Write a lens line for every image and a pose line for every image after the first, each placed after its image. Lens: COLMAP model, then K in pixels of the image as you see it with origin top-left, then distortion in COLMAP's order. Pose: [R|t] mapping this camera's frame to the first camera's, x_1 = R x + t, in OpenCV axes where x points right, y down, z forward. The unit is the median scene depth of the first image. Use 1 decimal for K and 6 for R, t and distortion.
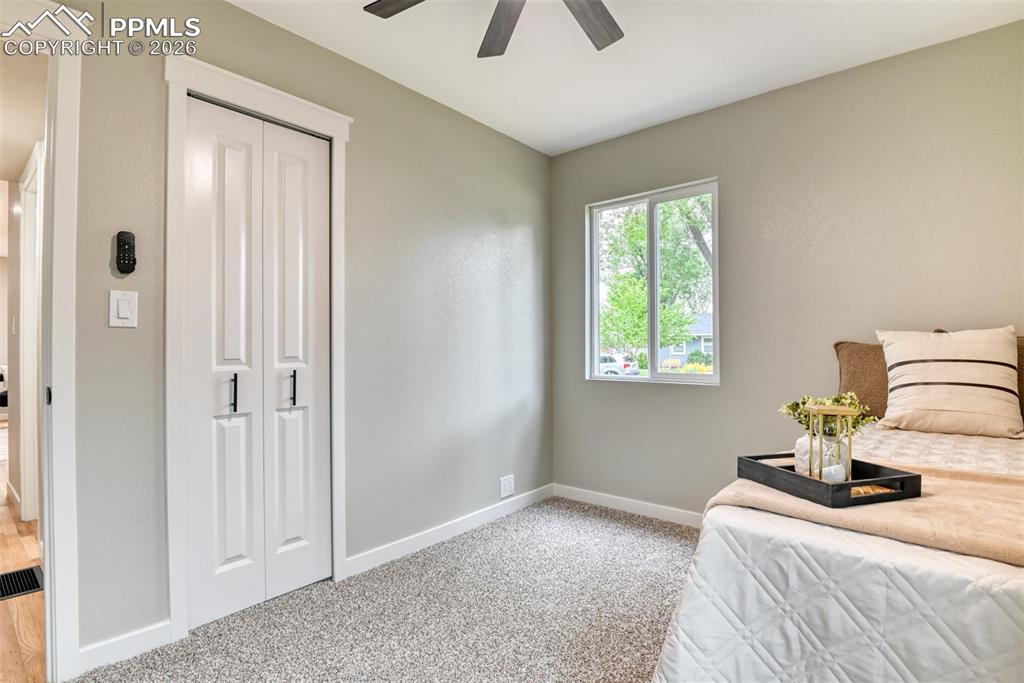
lens RADIAL K [[503.3, 0, 512.0], [0, 503.3, 341.5], [0, 0, 1]] dist [-0.026776, -0.000615]
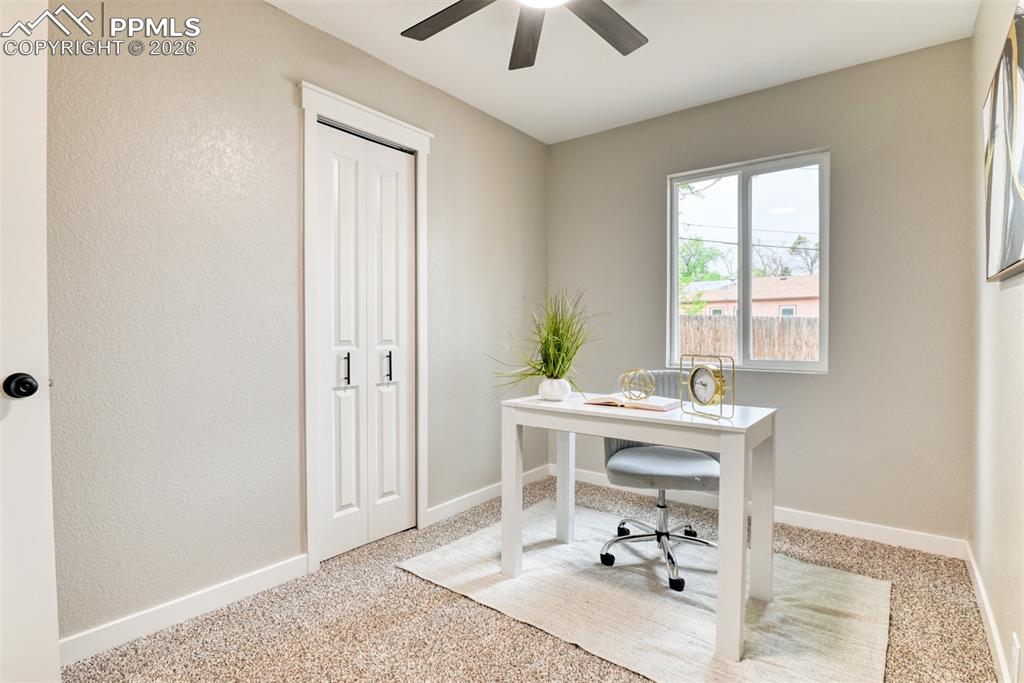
lens RADIAL K [[509.6, 0, 514.9], [0, 509.6, 344.5], [0, 0, 1]] dist [-0.024107, -0.000833]
pose [[0.999078, 0.001395, 0.042899, -0.191809], [-0.002846, 0.999425, 0.033792, 0.001104], [-0.042827, -0.033883, 0.998508, -0.215097]]
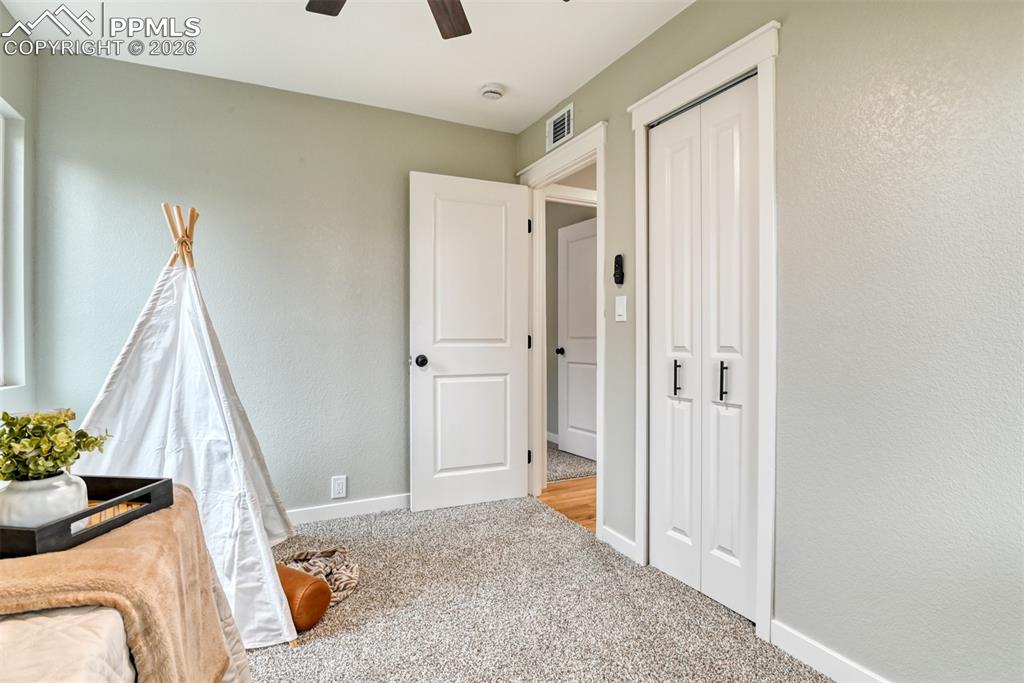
lens RADIAL K [[509.6, 0, 514.9], [0, 509.6, 344.5], [0, 0, 1]] dist [-0.024107, -0.000833]
pose [[-0.374316, 0.016443, -0.927155, 0.539051], [0.013868, 0.999830, 0.012133, 0.010923], [0.927198, -0.008317, -0.374480, 0.983153]]
